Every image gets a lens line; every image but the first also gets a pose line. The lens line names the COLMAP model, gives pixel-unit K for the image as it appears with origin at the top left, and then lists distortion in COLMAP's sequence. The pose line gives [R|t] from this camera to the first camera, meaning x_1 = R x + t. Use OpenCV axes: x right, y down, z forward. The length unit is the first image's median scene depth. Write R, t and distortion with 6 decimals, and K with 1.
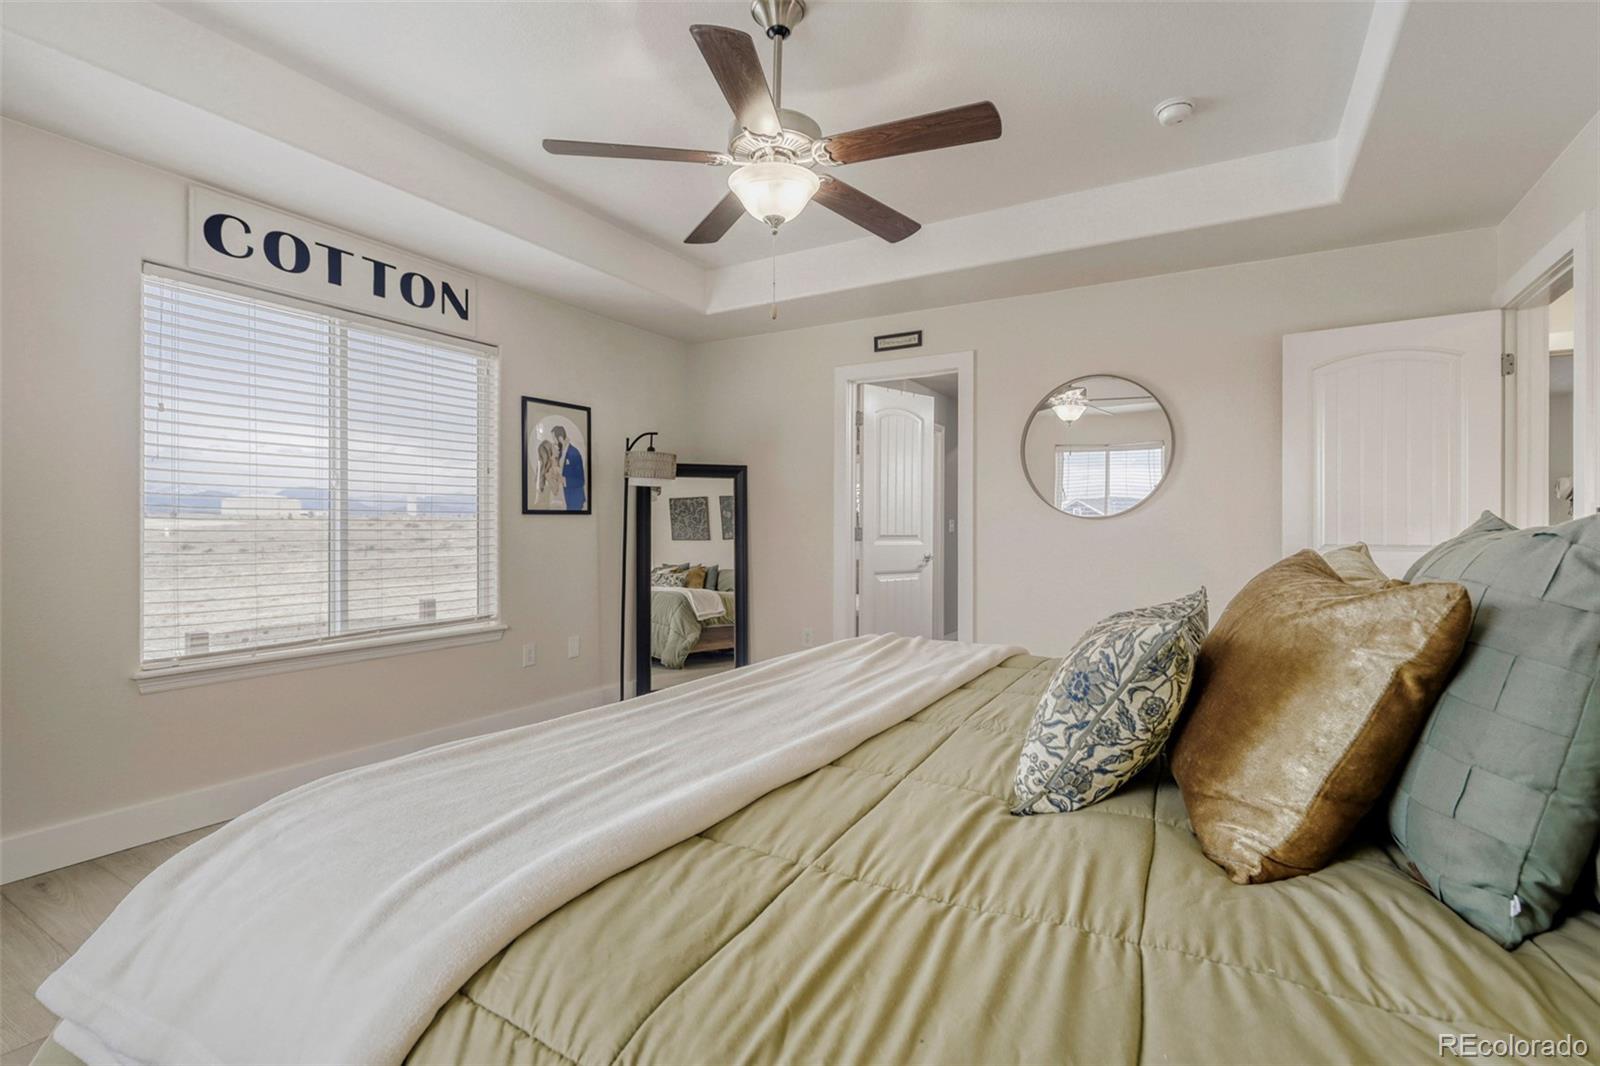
lens RADIAL K [[744.1, 0, 800.0], [0, 744.1, 533.0], [0, 0, 1]] dist [-0.001428, -0.000107]
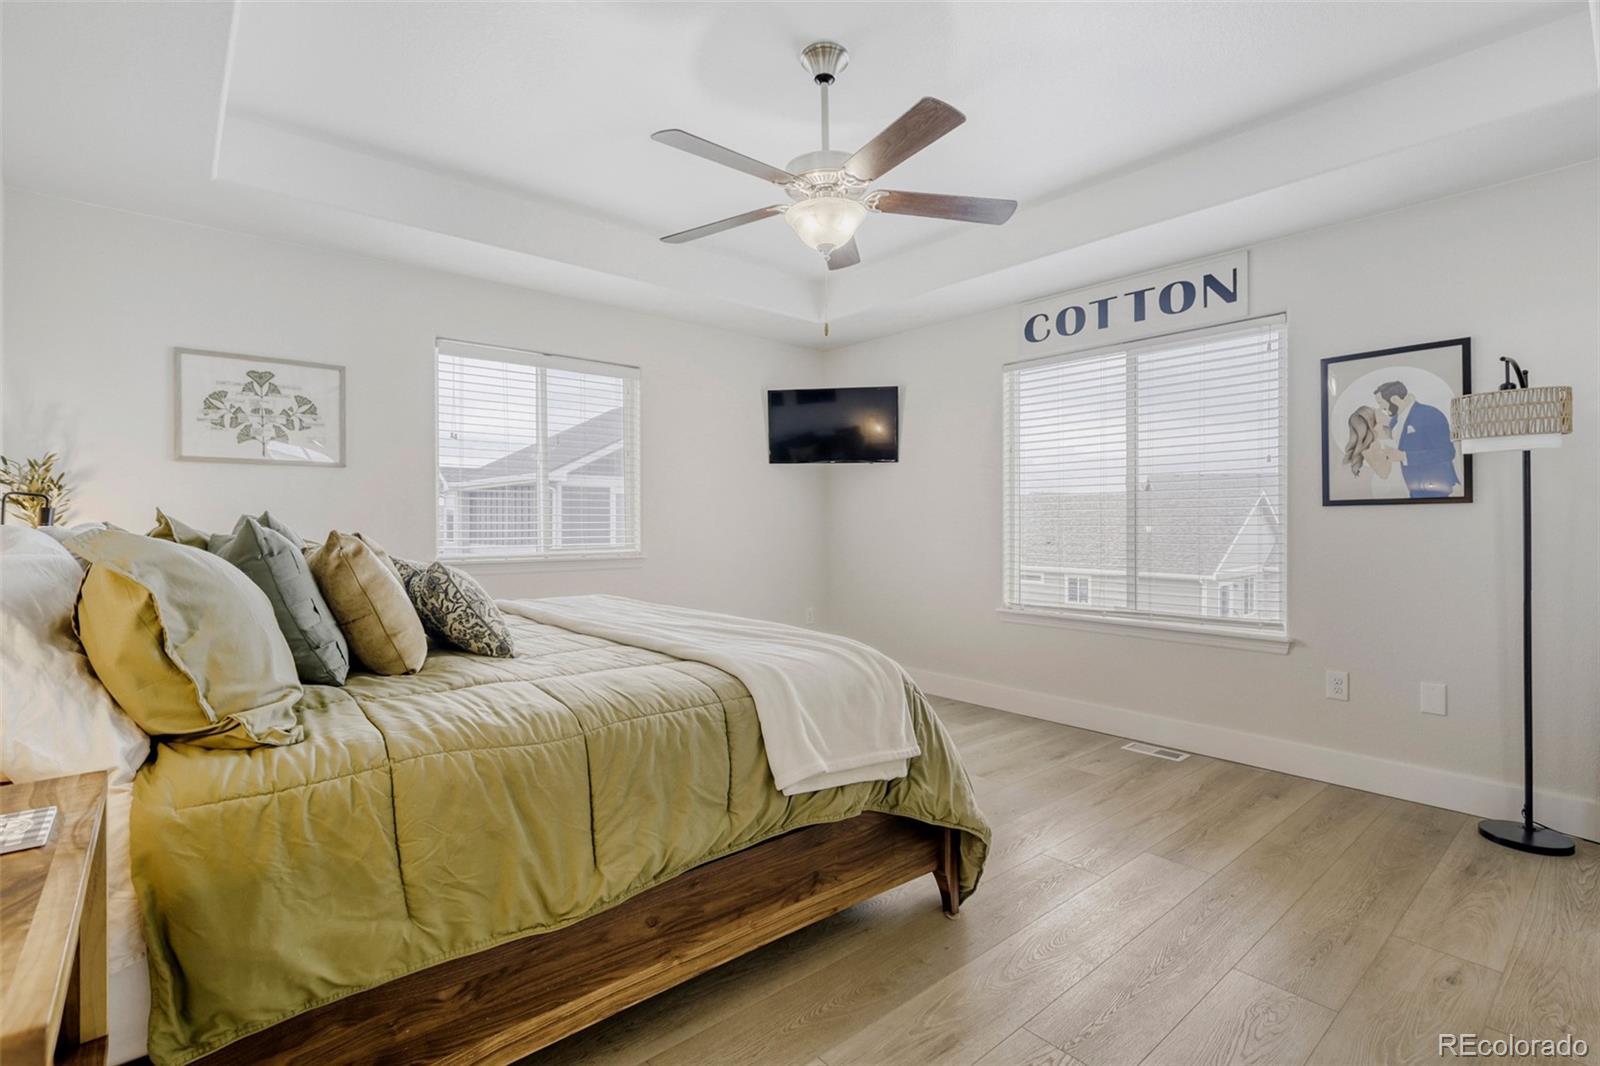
lens RADIAL K [[744.1, 0, 800.0], [0, 744.1, 533.0], [0, 0, 1]] dist [-0.001428, -0.000107]
pose [[-0.317353, 0.007352, -0.948279, 0.580482], [-0.010802, 0.999877, 0.011367, 0.000553], [0.948246, 0.013850, -0.317235, 0.736874]]
